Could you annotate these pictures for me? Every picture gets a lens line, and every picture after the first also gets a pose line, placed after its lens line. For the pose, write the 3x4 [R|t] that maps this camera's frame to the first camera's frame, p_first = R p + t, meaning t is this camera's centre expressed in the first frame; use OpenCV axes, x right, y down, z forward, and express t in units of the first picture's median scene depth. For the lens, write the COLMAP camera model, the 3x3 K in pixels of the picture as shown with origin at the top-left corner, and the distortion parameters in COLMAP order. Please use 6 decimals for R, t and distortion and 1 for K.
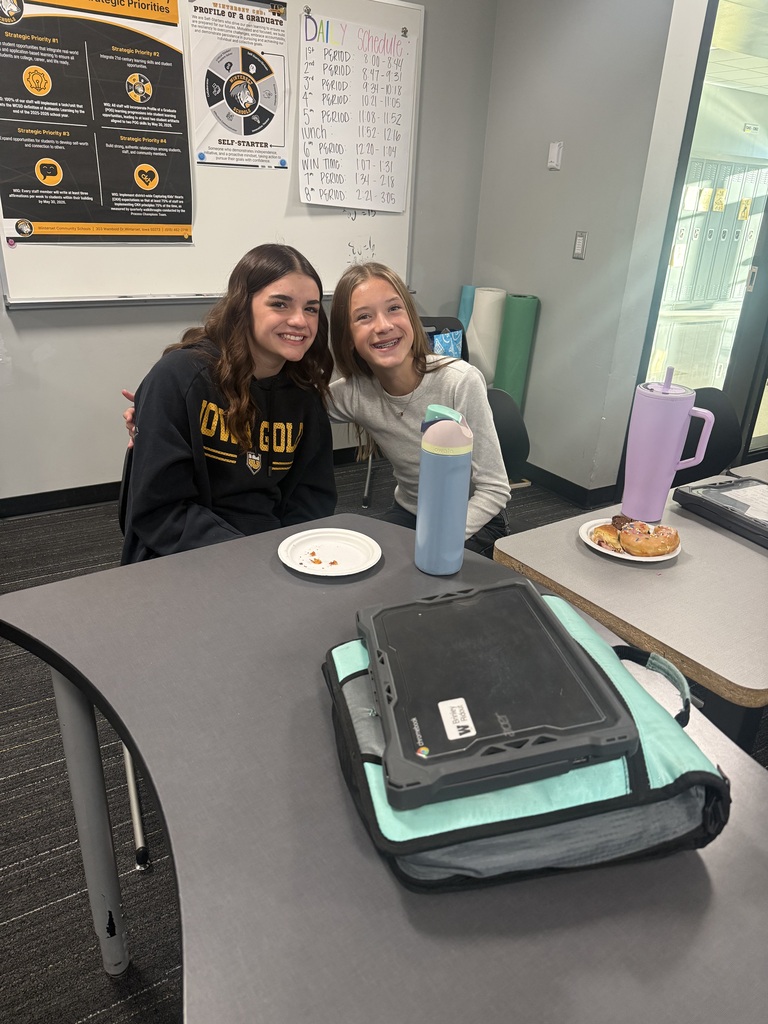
lens RADIAL K [[745.1, 0, 381.6], [0, 745.1, 512.3], [0, 0, 1]] dist [0.003938, -0.007616]
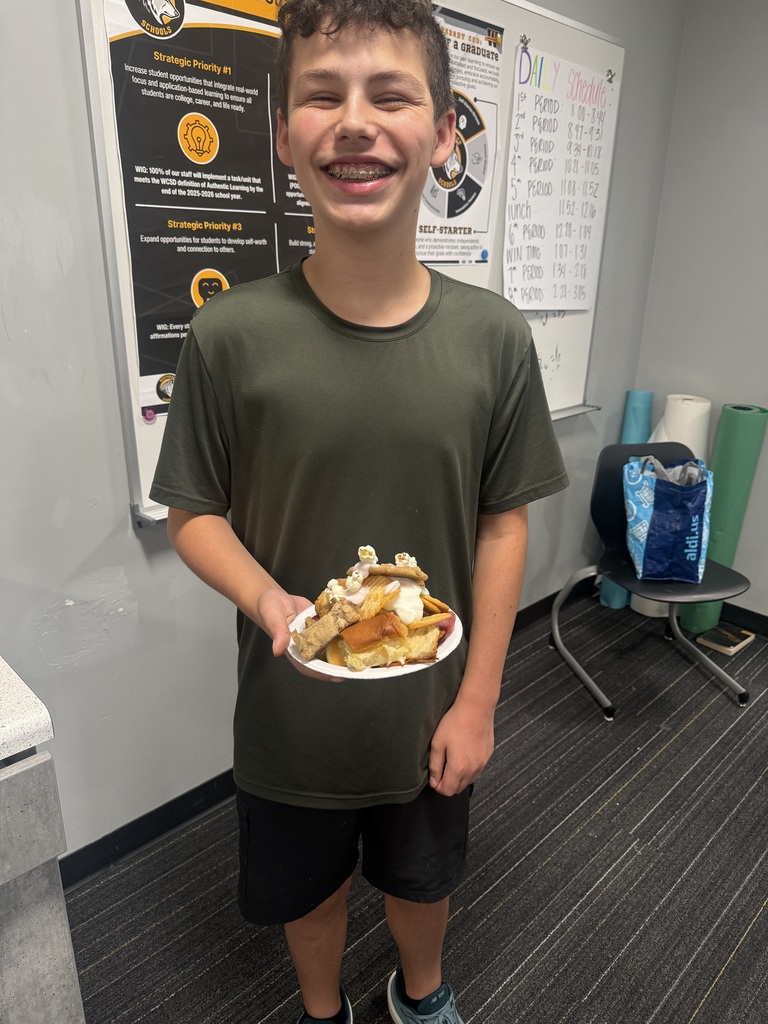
lens RADIAL K [[745.1, 0, 385.1], [0, 745.1, 512.7], [0, 0, 1]] dist [0.003938, -0.007616]
pose [[0.971965, -0.110368, 0.207614, -0.422732], [0.125048, 0.990399, -0.058926, -0.219740], [-0.199117, 0.083236, 0.976434, 0.394603]]
